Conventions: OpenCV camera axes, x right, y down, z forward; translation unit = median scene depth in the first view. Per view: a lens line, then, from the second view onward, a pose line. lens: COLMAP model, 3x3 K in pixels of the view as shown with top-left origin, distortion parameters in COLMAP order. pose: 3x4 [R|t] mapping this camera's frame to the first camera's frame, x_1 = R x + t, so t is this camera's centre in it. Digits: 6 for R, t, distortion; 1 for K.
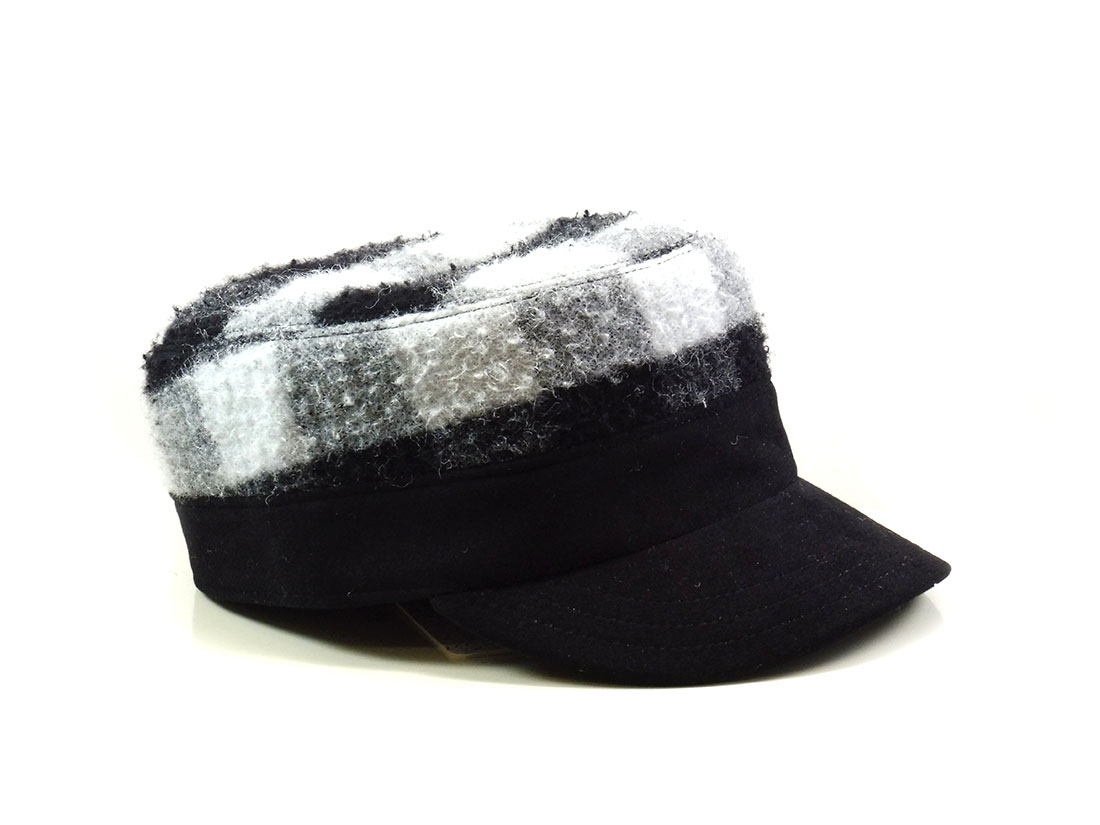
lens RADIAL K [[3876.2, 0, 550.0], [0, 3876.2, 412.5], [0, 0, 1]] dist [0.833038, -1.034435]
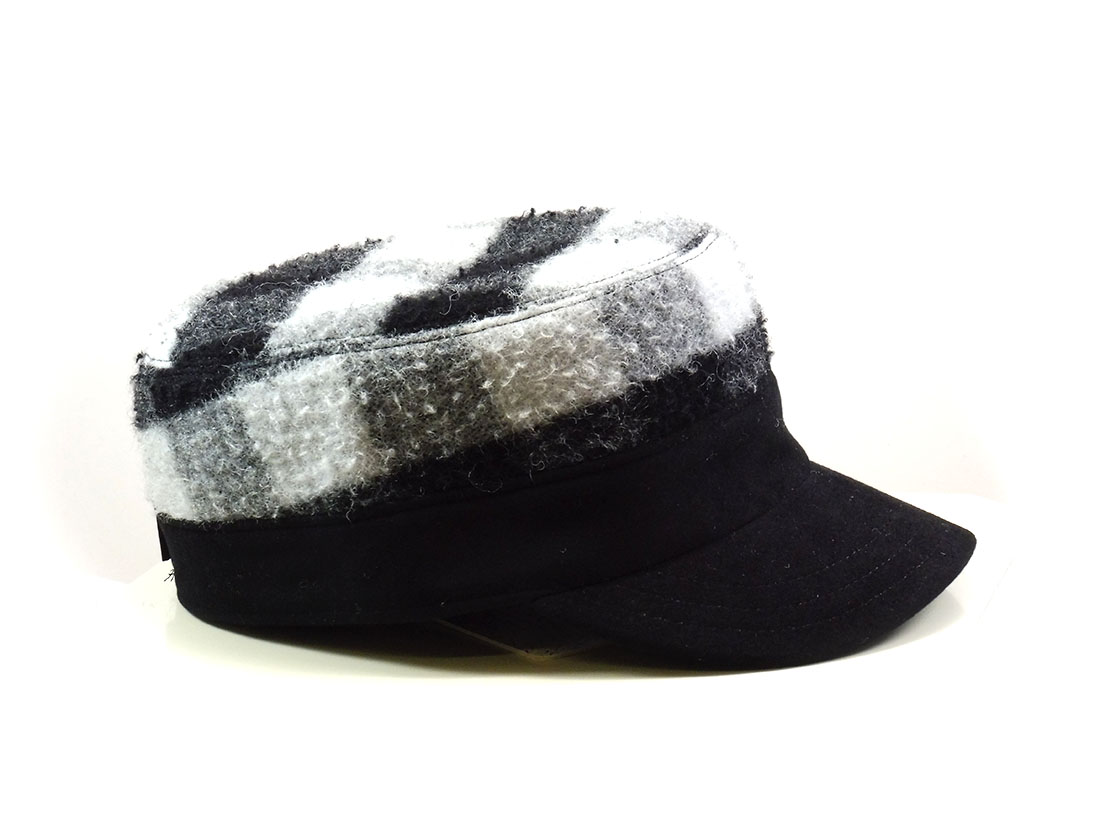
lens RADIAL K [[3876.2, 0, 550.0], [0, 3876.2, 412.5], [0, 0, 1]] dist [0.833038, -1.034435]
pose [[0.950298, -0.069476, 0.303490, -0.323356], [0.070545, 0.997481, 0.007455, -0.007425], [-0.303243, 0.014325, 0.952806, 0.051442]]
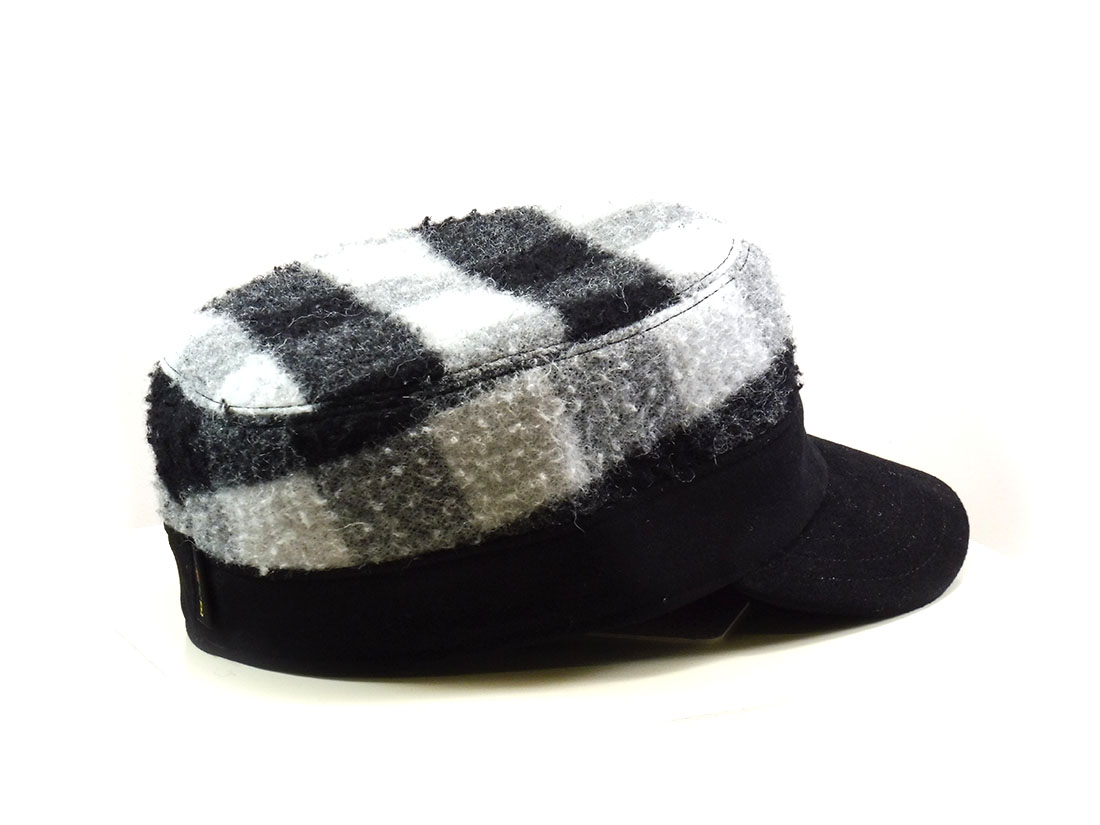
lens RADIAL K [[3876.2, 0, 550.0], [0, 3876.2, 412.5], [0, 0, 1]] dist [0.833038, -1.034435]
pose [[0.558186, -0.183821, 0.809097, -0.859241], [0.191961, 0.977303, 0.089605, -0.094010], [-0.807205, 0.105299, 0.580803, 0.449459]]
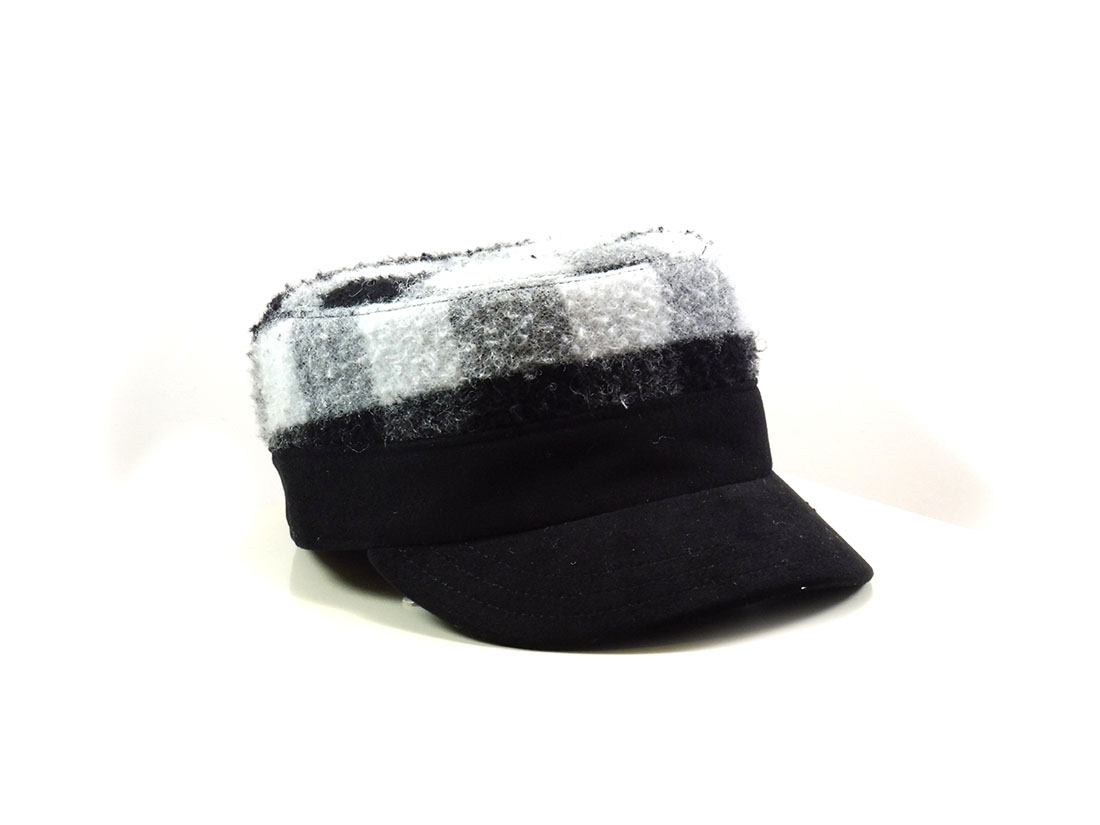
lens RADIAL K [[3876.2, 0, 550.0], [0, 3876.2, 412.5], [0, 0, 1]] dist [0.833038, -1.034435]
pose [[0.906453, 0.091695, -0.412231, 0.489853], [-0.087790, 0.995733, 0.028445, -0.030519], [0.413080, 0.010405, 0.910635, -0.031492]]
